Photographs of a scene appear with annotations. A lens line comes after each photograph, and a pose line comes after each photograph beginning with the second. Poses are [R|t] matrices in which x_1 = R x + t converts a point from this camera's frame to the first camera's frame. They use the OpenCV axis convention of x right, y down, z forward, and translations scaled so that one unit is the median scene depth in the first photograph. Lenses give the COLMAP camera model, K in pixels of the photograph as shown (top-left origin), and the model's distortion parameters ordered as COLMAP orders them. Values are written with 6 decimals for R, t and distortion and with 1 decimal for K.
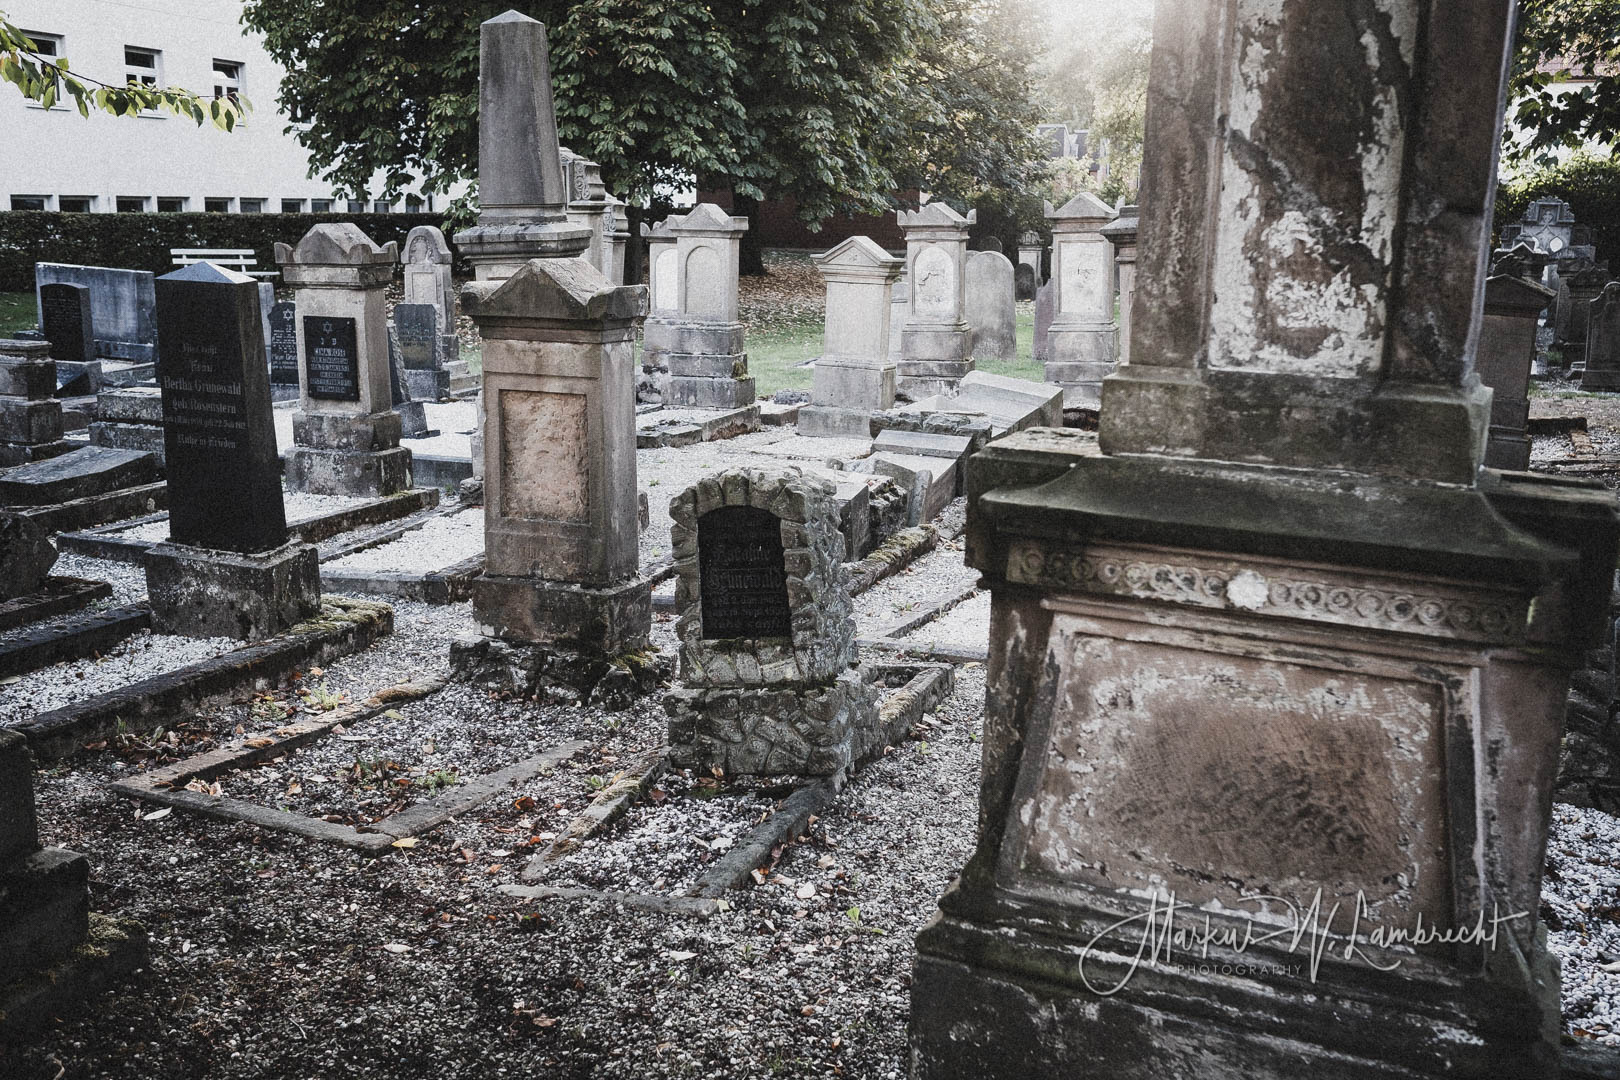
lens RADIAL K [[1635.3, 0, 814.5], [0, 1635.3, 537.1], [0, 0, 1]] dist [-0.004130, 0.000000]
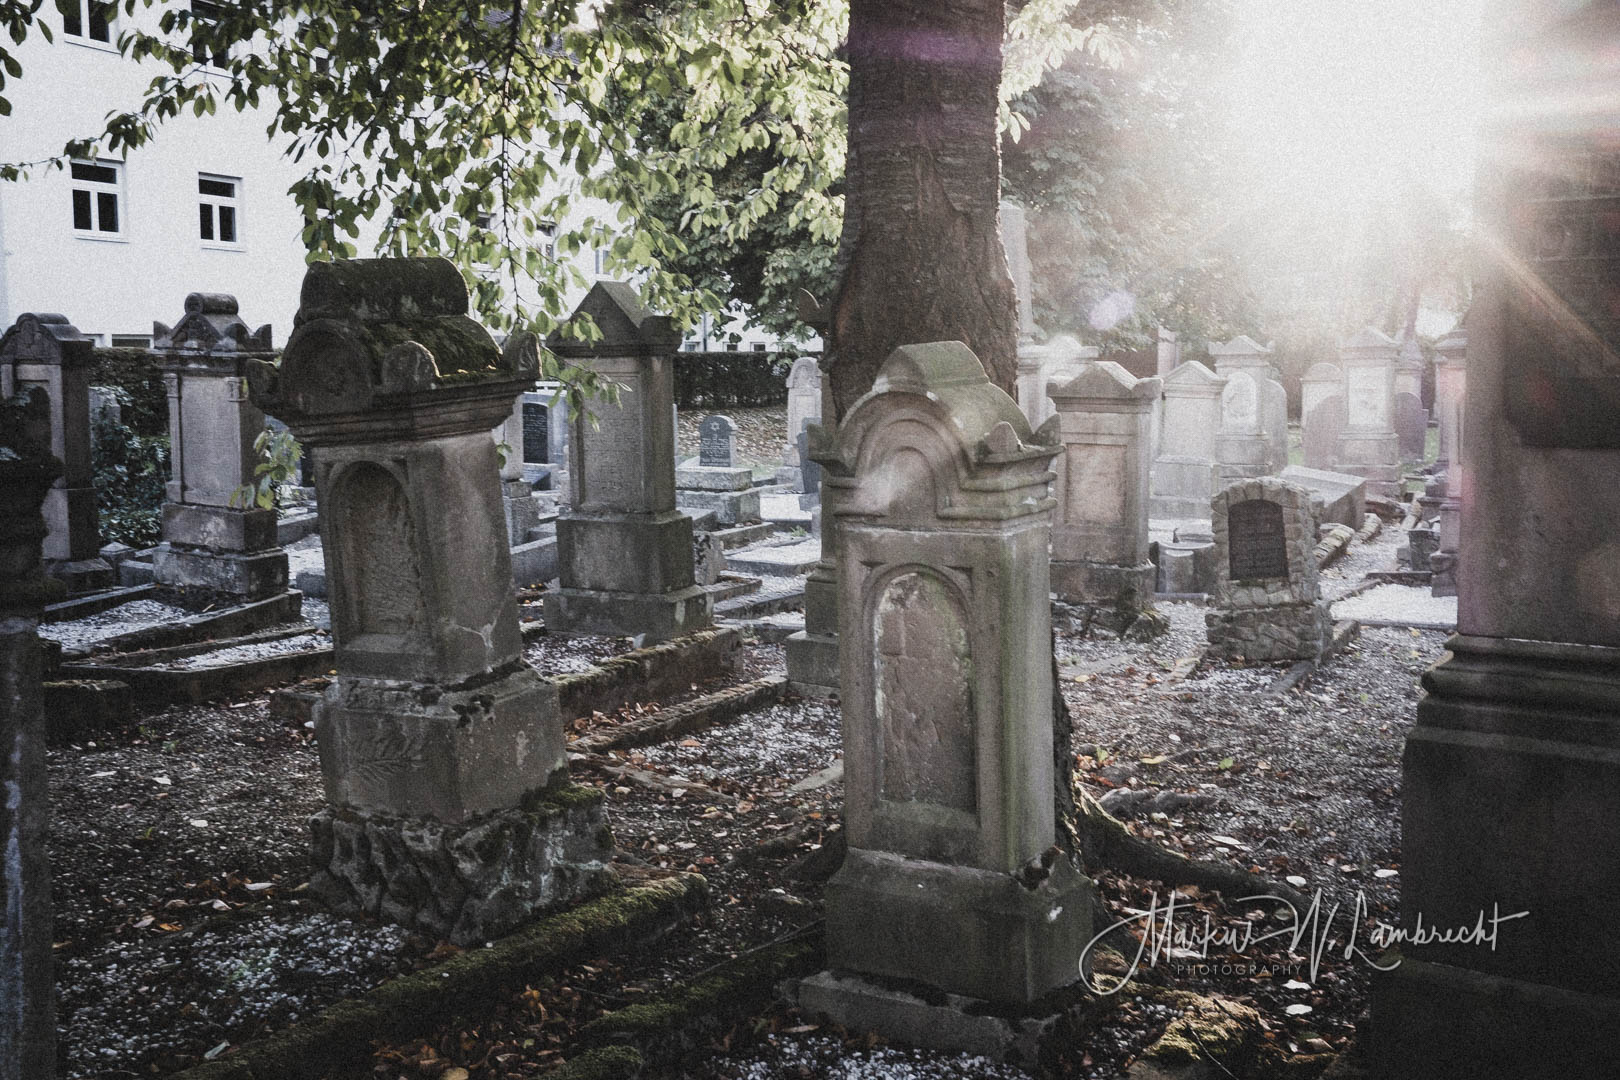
lens RADIAL K [[1635.3, 0, 819.1], [0, 1635.3, 535.5], [0, 0, 1]] dist [-0.004130, 0.000000]
pose [[0.993031, 0.008501, -0.117549, -0.157771], [-0.018605, 0.996196, -0.085127, 0.090882], [0.116378, 0.086720, 0.989412, -0.391375]]
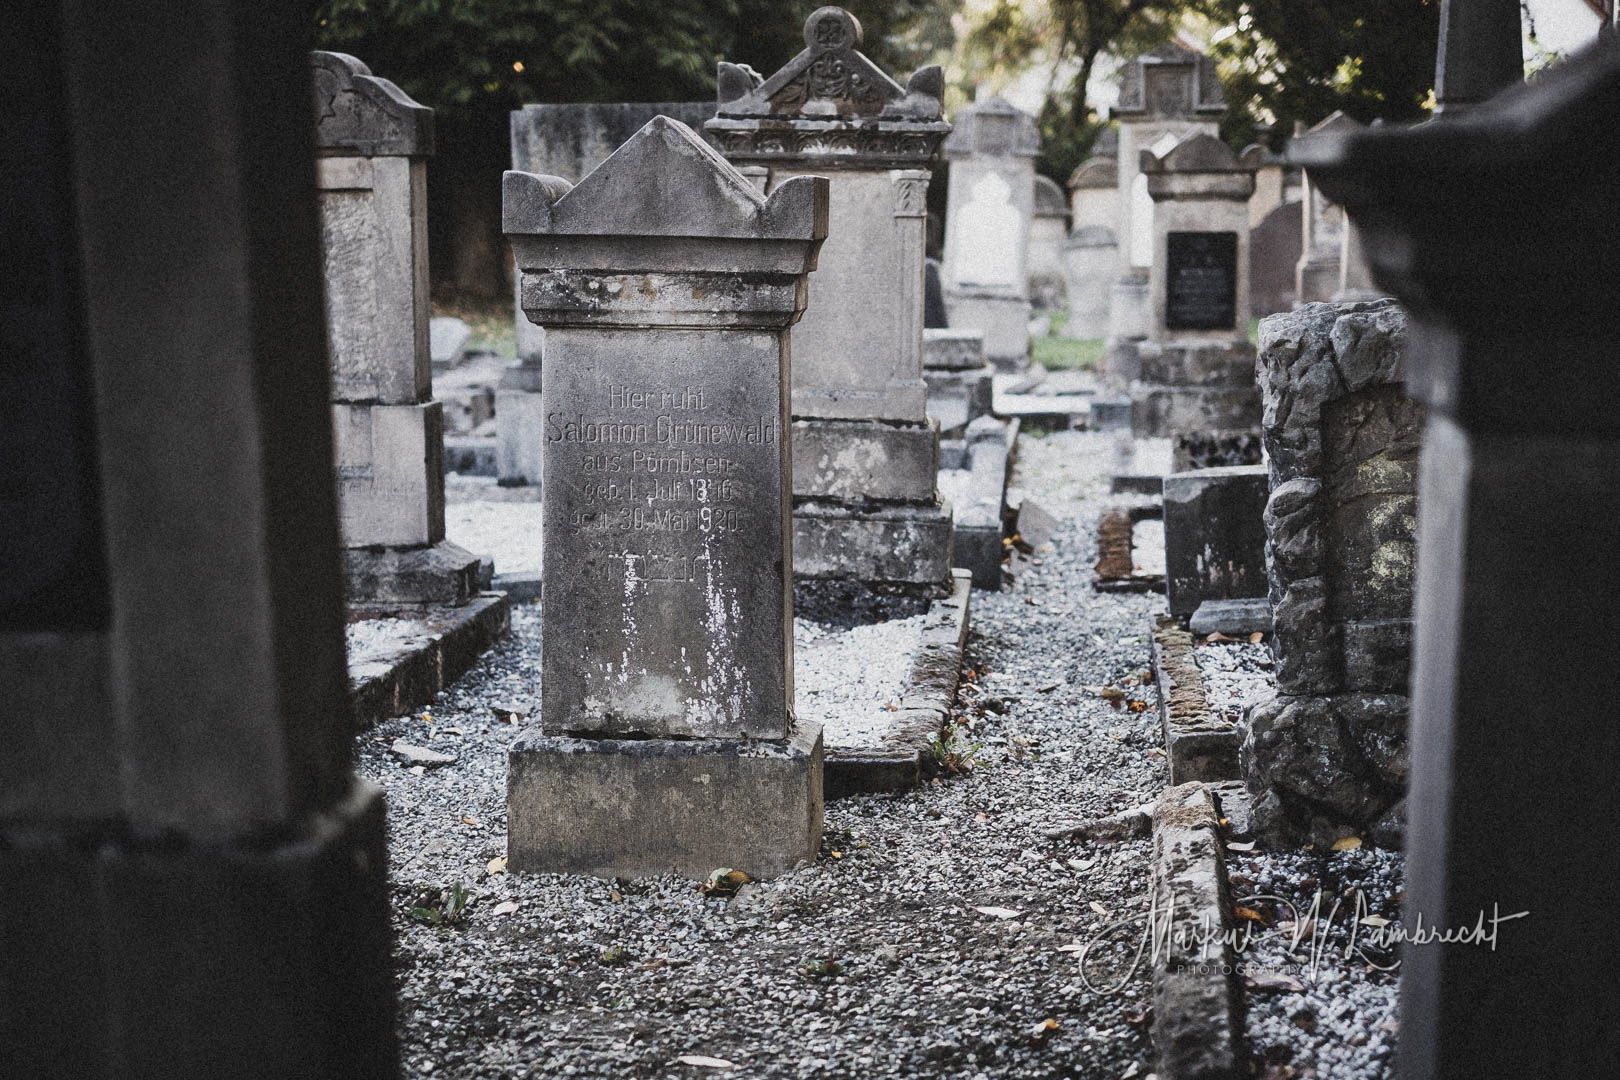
lens RADIAL K [[2510.0, 0, 801.8], [0, 2510.0, 528.3], [0, 0, 1]] dist [-0.030221, 0.000000]
pose [[0.969282, -0.055234, 0.239671, -0.829223], [0.067370, 0.996812, -0.042735, 0.063749], [-0.236547, 0.057569, 0.969913, -0.225787]]
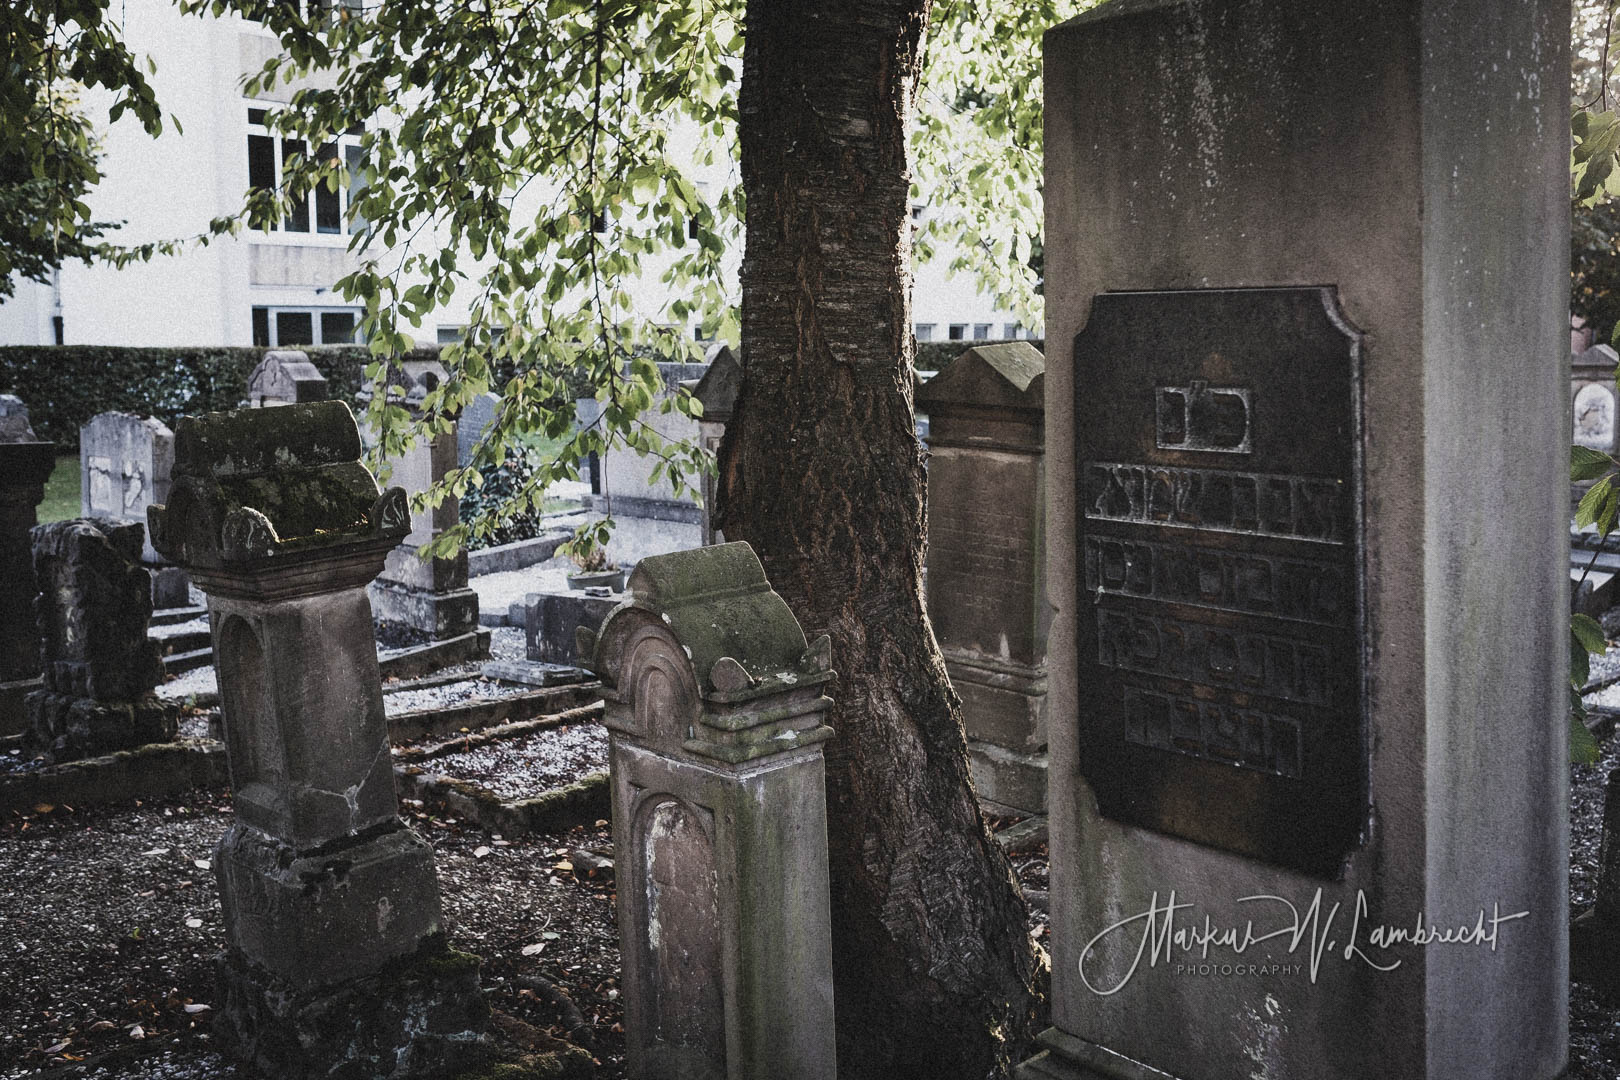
lens RADIAL K [[1635.3, 0, 815.3], [0, 1635.3, 539.8], [0, 0, 1]] dist [-0.004130, 0.000000]
pose [[0.934514, 0.043213, -0.353294, -0.040321], [-0.066243, 0.996376, -0.053352, 0.031539], [0.349708, 0.073262, 0.933990, -0.328592]]
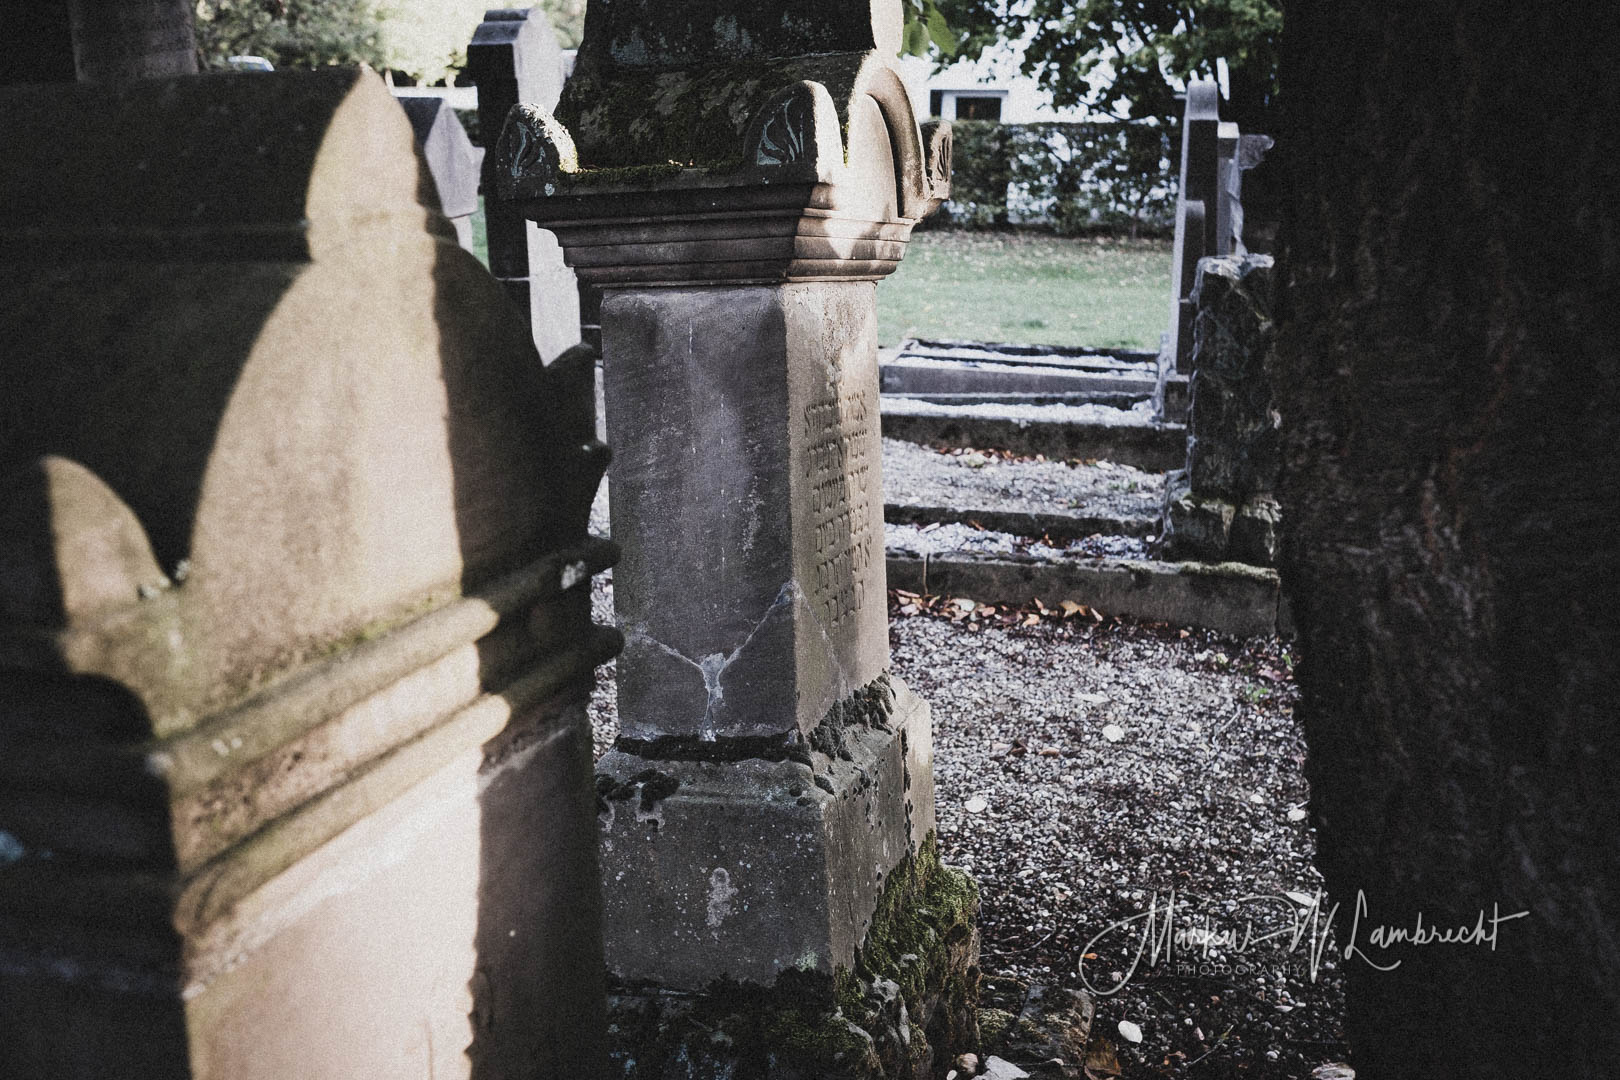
lens RADIAL K [[1635.3, 0, 814.8], [0, 1635.3, 538.9], [0, 0, 1]] dist [-0.004130, 0.000000]
pose [[0.186603, 0.235229, -0.953859, -0.080276], [-0.201128, 0.959495, 0.197273, 0.017203], [0.961627, 0.155036, 0.226355, -0.018755]]
